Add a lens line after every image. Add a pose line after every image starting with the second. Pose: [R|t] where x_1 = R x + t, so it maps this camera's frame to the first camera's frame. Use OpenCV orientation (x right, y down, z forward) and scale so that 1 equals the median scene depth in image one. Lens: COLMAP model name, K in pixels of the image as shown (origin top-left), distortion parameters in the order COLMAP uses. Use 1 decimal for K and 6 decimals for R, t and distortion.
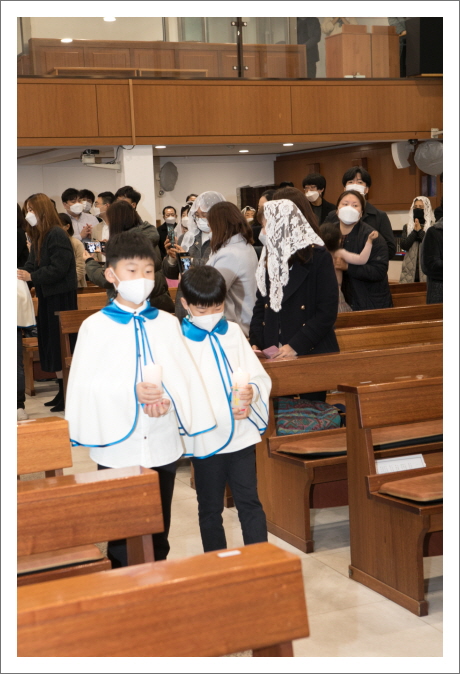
lens RADIAL K [[1126.1, 0, 231.8], [0, 1126.1, 347.8], [0, 0, 1]] dist [0.147388, 0.000000]
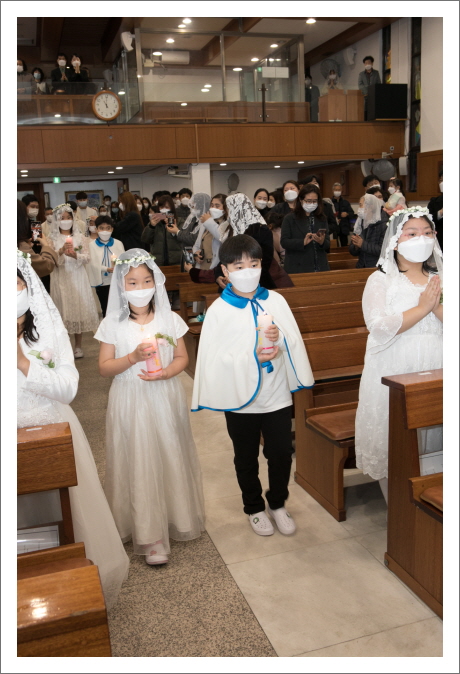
lens RADIAL K [[637.8, 0, 229.1], [0, 637.8, 347.8], [0, 0, 1]] dist [-0.035682, 0.000000]
pose [[0.993608, 0.022019, -0.110722, 0.072961], [-0.010556, 0.994618, 0.103072, -0.003525], [0.112395, -0.101244, 0.988492, 0.041692]]
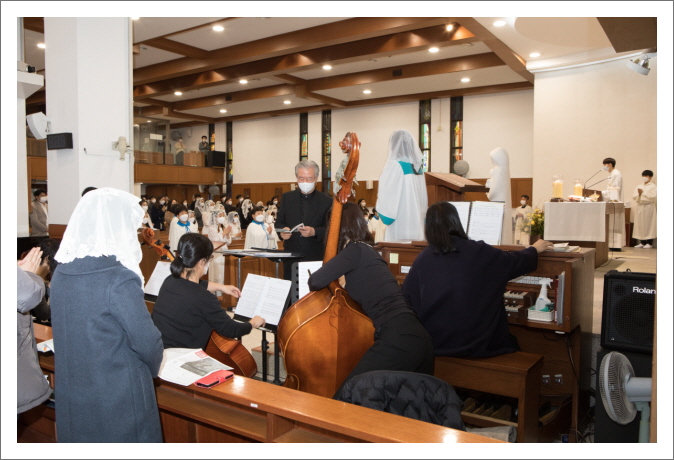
lens RADIAL K [[612.8, 0, 334.9], [0, 612.8, 234.7], [0, 0, 1]] dist [-0.103879, 0.057284]
pose [[0.867738, 0.022345, 0.496520, -0.482545], [0.022472, 0.996203, -0.084105, 0.147003], [-0.496514, 0.084139, 0.863941, -0.866602]]
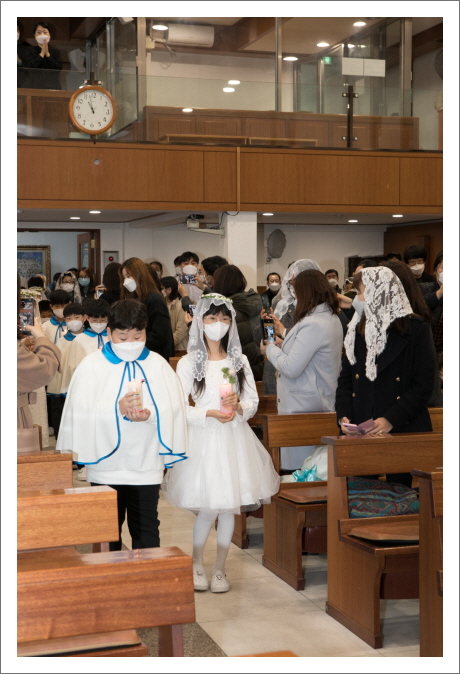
lens RADIAL K [[1126.1, 0, 235.7], [0, 1126.1, 332.4], [0, 0, 1]] dist [0.147388, 0.000000]
pose [[0.994181, 0.043150, -0.098705, 0.014774], [-0.050139, 0.996324, -0.069452, -0.002840], [0.095346, 0.073997, 0.992690, 0.017680]]
